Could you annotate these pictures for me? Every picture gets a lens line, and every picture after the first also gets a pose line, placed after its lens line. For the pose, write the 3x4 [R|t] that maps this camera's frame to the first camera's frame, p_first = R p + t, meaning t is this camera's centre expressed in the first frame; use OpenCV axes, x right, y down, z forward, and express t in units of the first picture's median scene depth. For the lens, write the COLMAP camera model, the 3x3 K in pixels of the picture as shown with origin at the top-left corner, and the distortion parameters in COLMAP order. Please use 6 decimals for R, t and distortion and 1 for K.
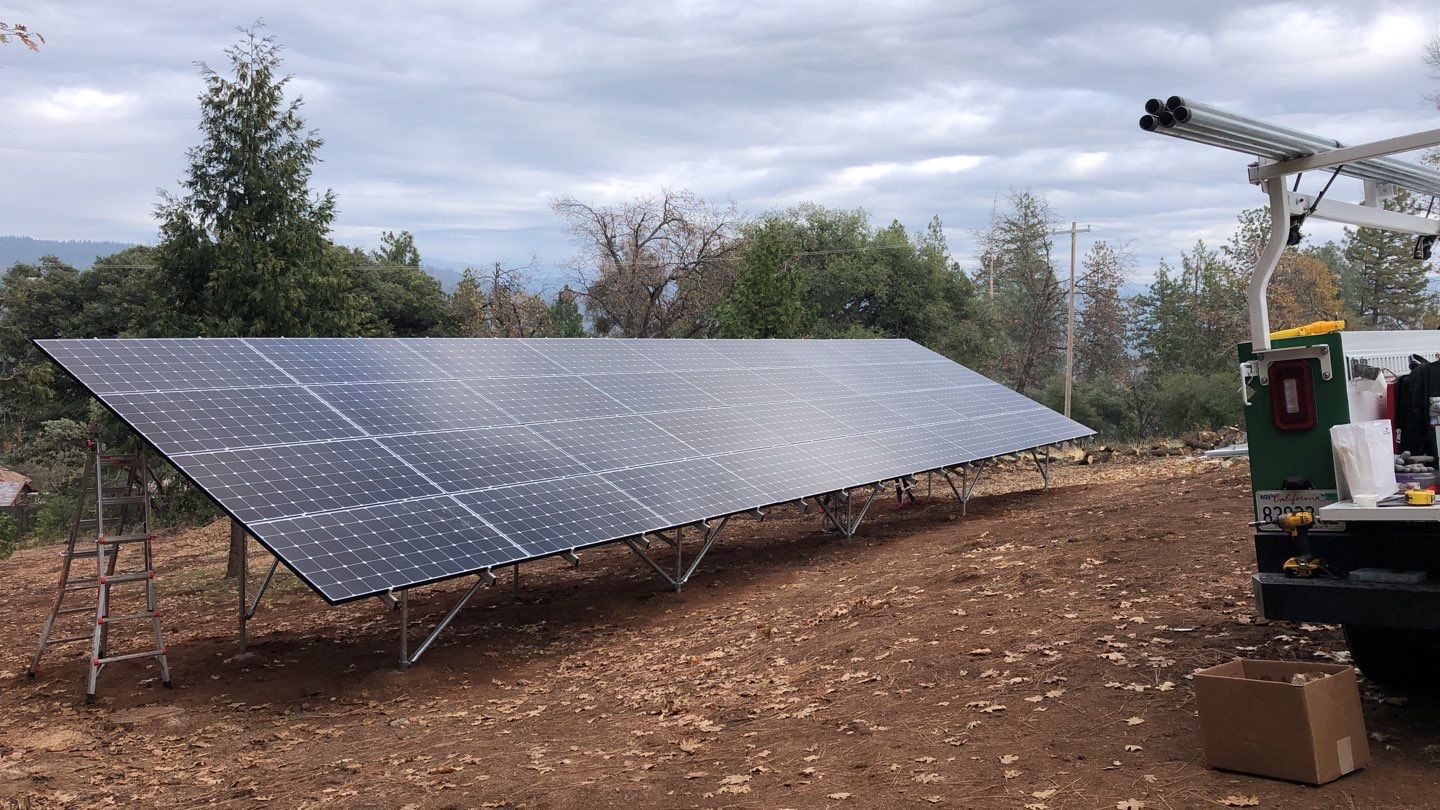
lens RADIAL K [[1187.9, 0, 745.0], [0, 1187.9, 395.4], [0, 0, 1]] dist [0.067469, -0.078640]
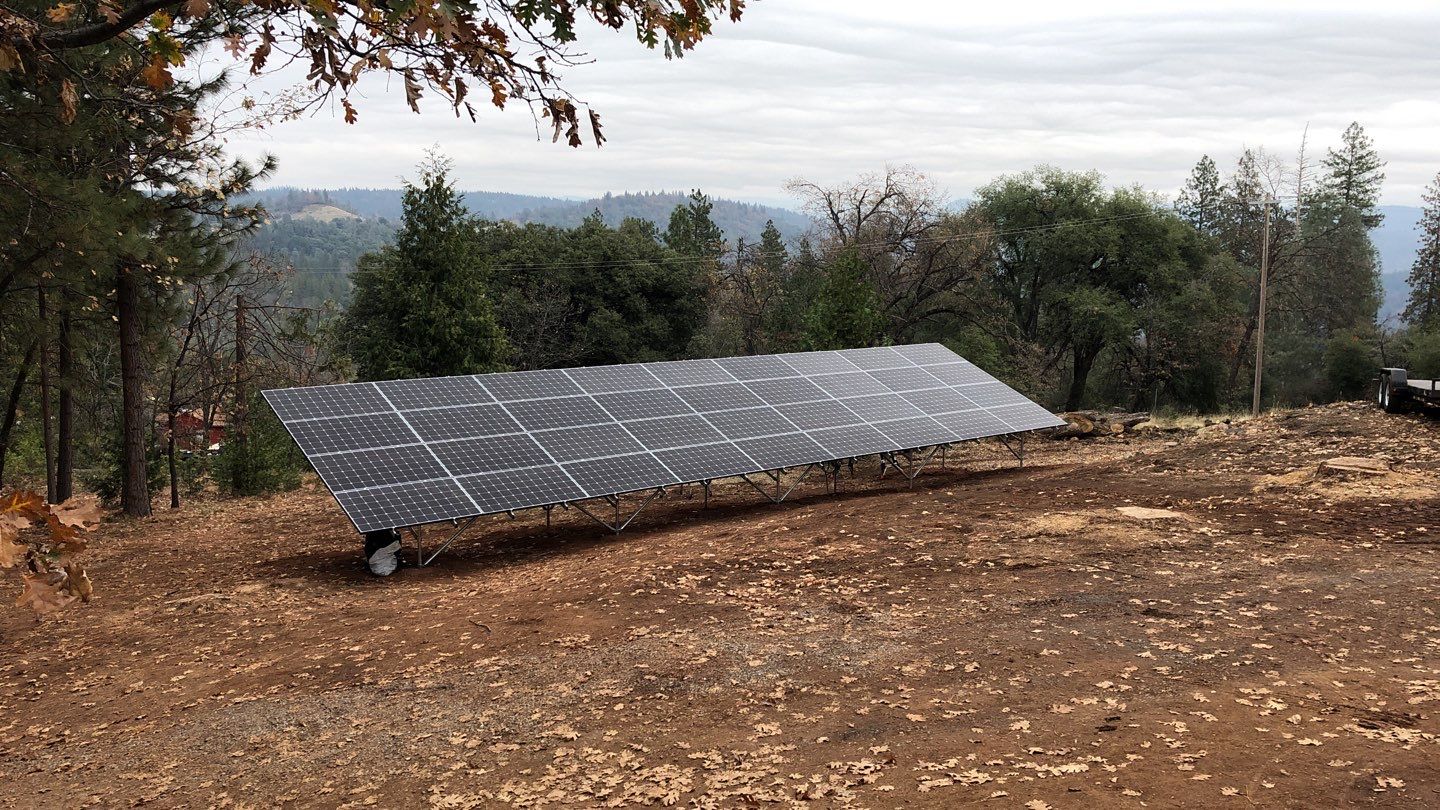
lens RADIAL K [[1187.9, 0, 730.7], [0, 1187.9, 442.2], [0, 0, 1]] dist [0.067469, -0.078640]
pose [[0.957236, 0.029770, -0.287774, 0.120293], [-0.002372, 0.995466, 0.095092, -0.025610], [0.289300, -0.090343, 0.952966, -0.109120]]
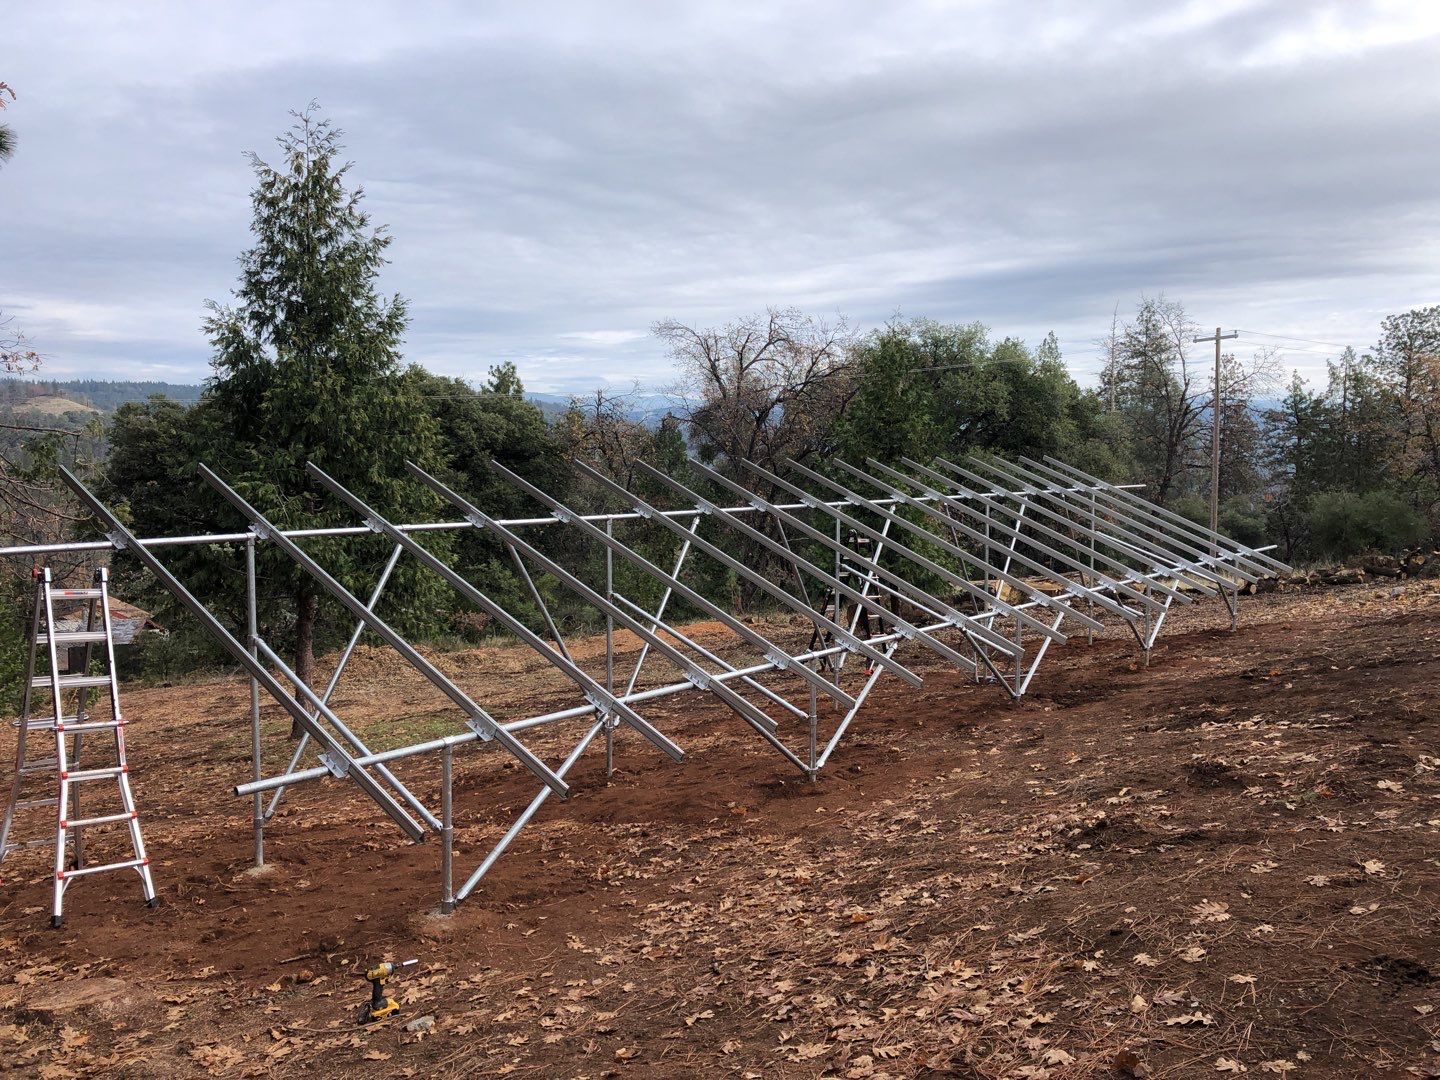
lens RADIAL K [[1183.0, 0, 723.0], [0, 1183.0, 553.5], [0, 0, 1]] dist [0.028680, -0.011500]
pose [[0.994258, -0.012242, -0.106307, -0.006548], [0.014934, 0.999587, 0.024565, -0.000416], [0.105963, -0.026012, 0.994030, 0.050324]]
